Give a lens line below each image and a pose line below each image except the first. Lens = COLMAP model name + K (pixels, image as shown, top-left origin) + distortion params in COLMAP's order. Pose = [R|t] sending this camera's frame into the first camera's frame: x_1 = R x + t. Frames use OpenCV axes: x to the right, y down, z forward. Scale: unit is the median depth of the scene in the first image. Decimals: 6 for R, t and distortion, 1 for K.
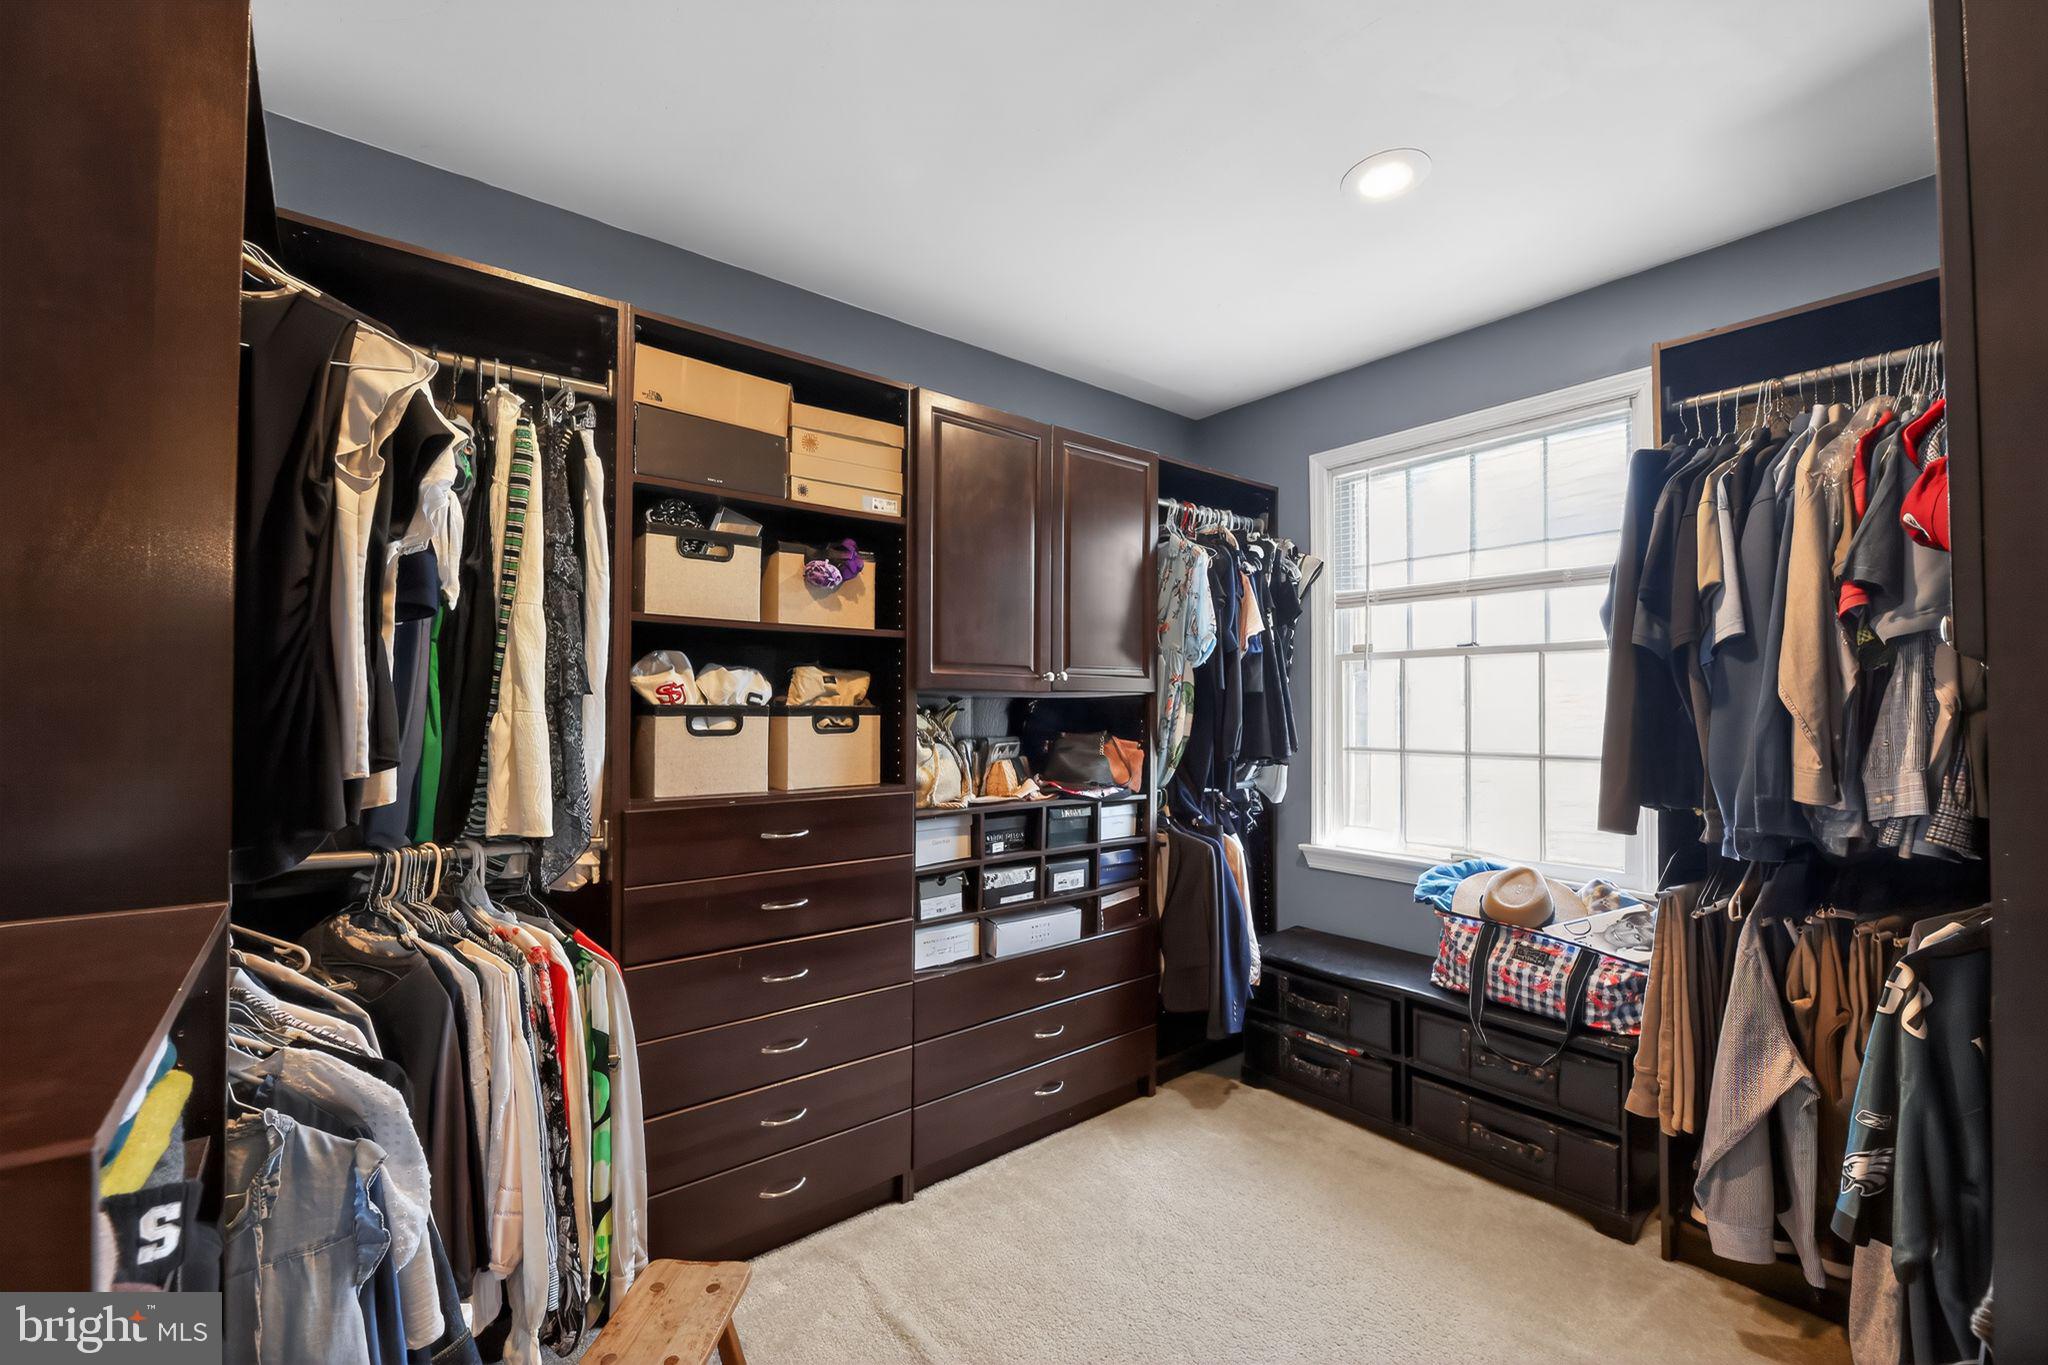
lens RADIAL K [[838.4, 0, 1021.8], [0, 838.4, 702.6], [0, 0, 1]] dist [-0.005944, -0.000277]
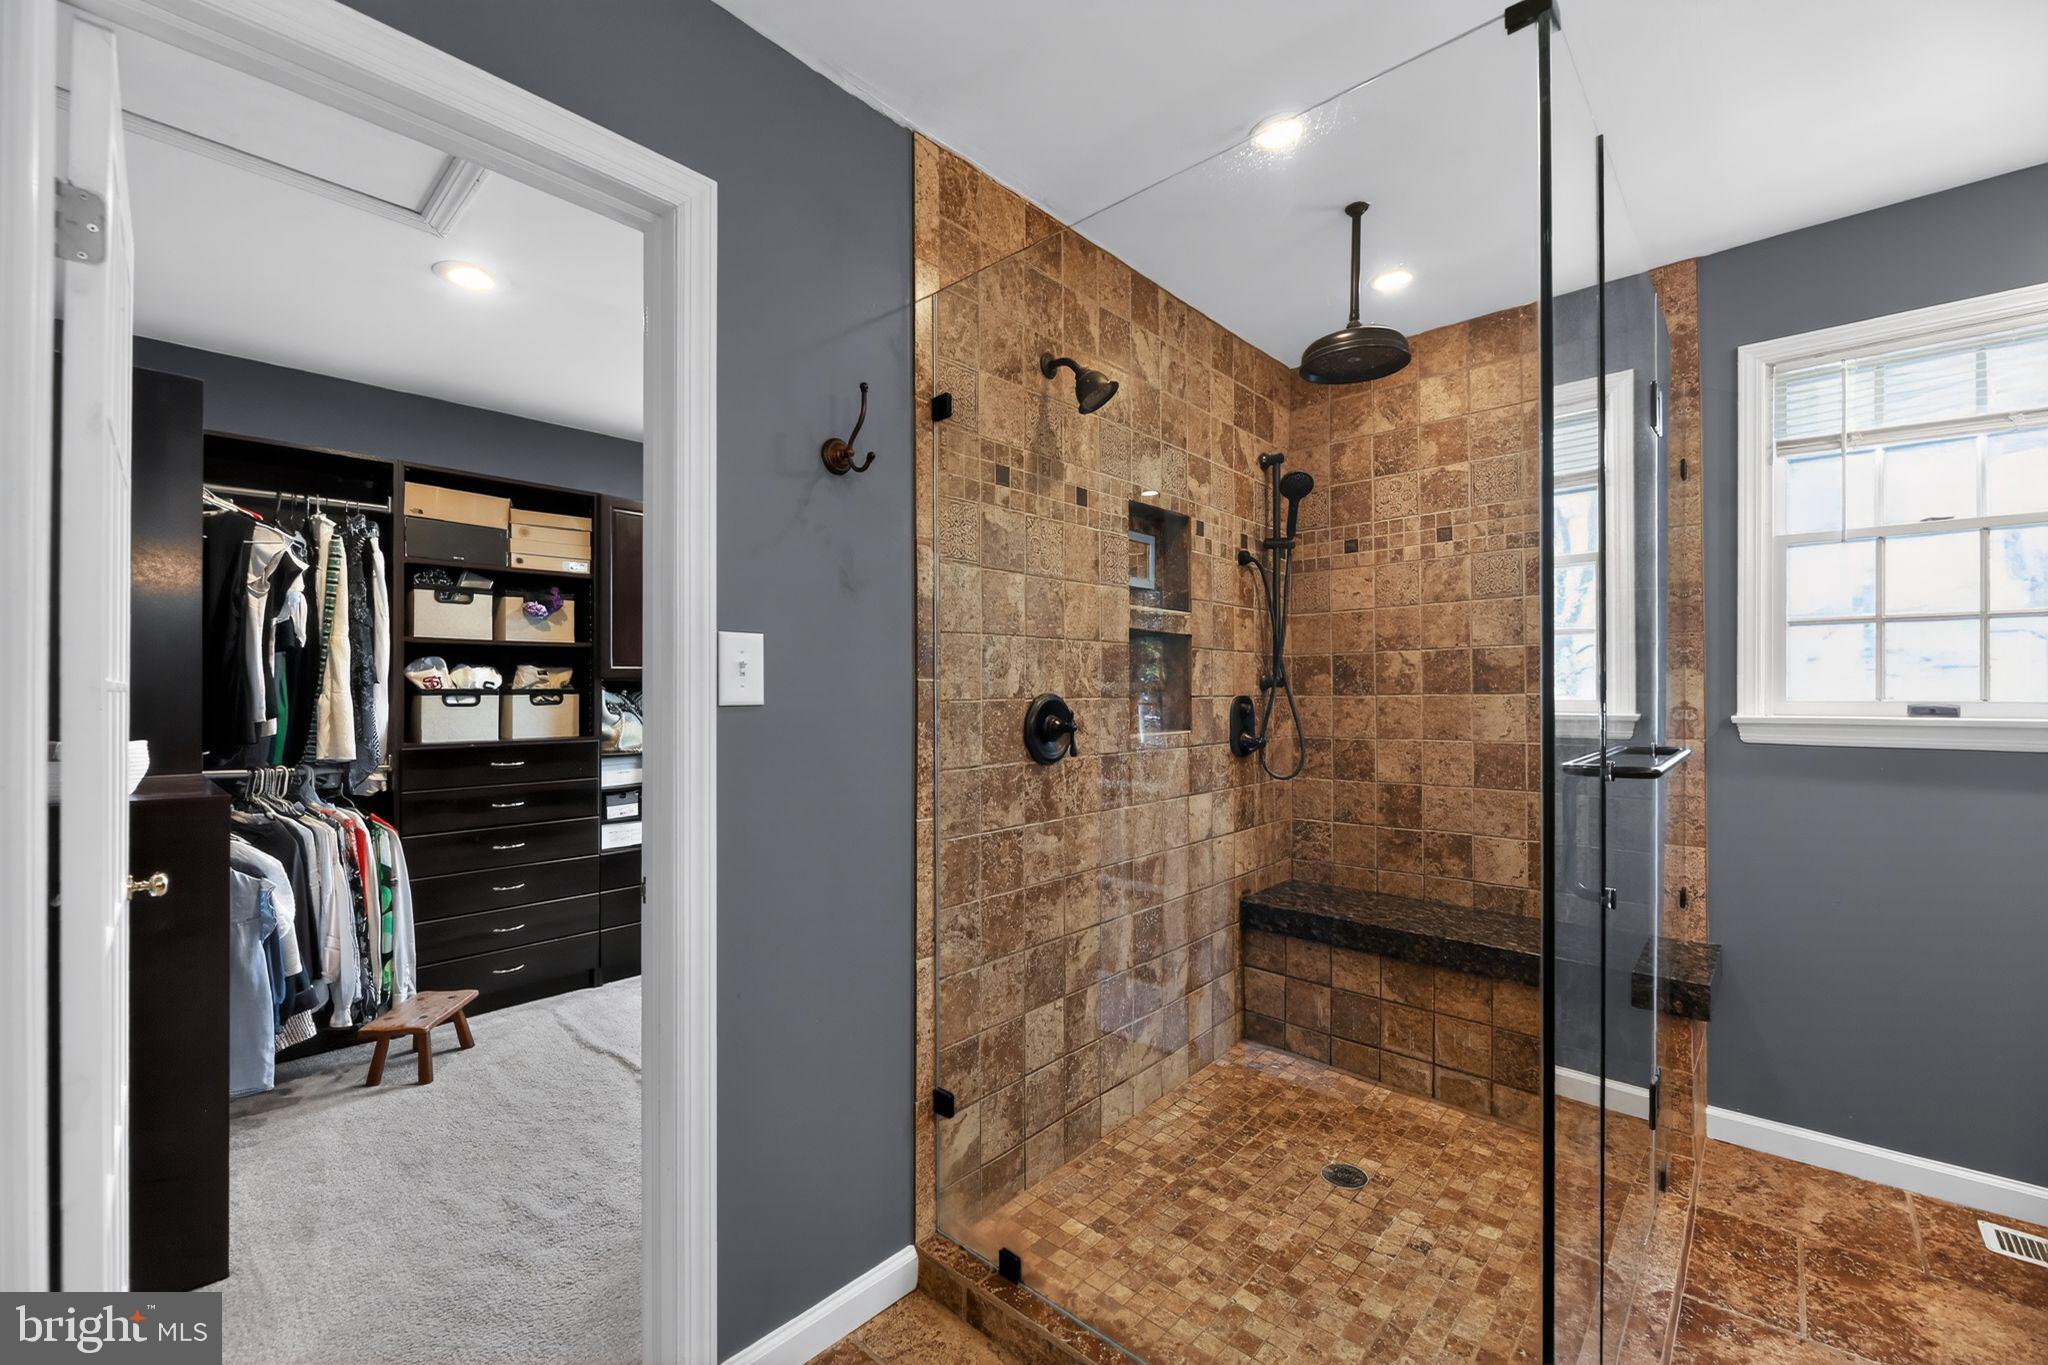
lens RADIAL K [[841.8, 0, 1019.4], [0, 841.8, 692.5], [0, 0, 1]] dist [-0.000540, -0.000227]
pose [[0.988946, -0.005758, 0.148162, 0.547614], [0.003936, 0.999913, 0.012589, -0.007227], [-0.148222, -0.011866, 0.988883, -0.939512]]
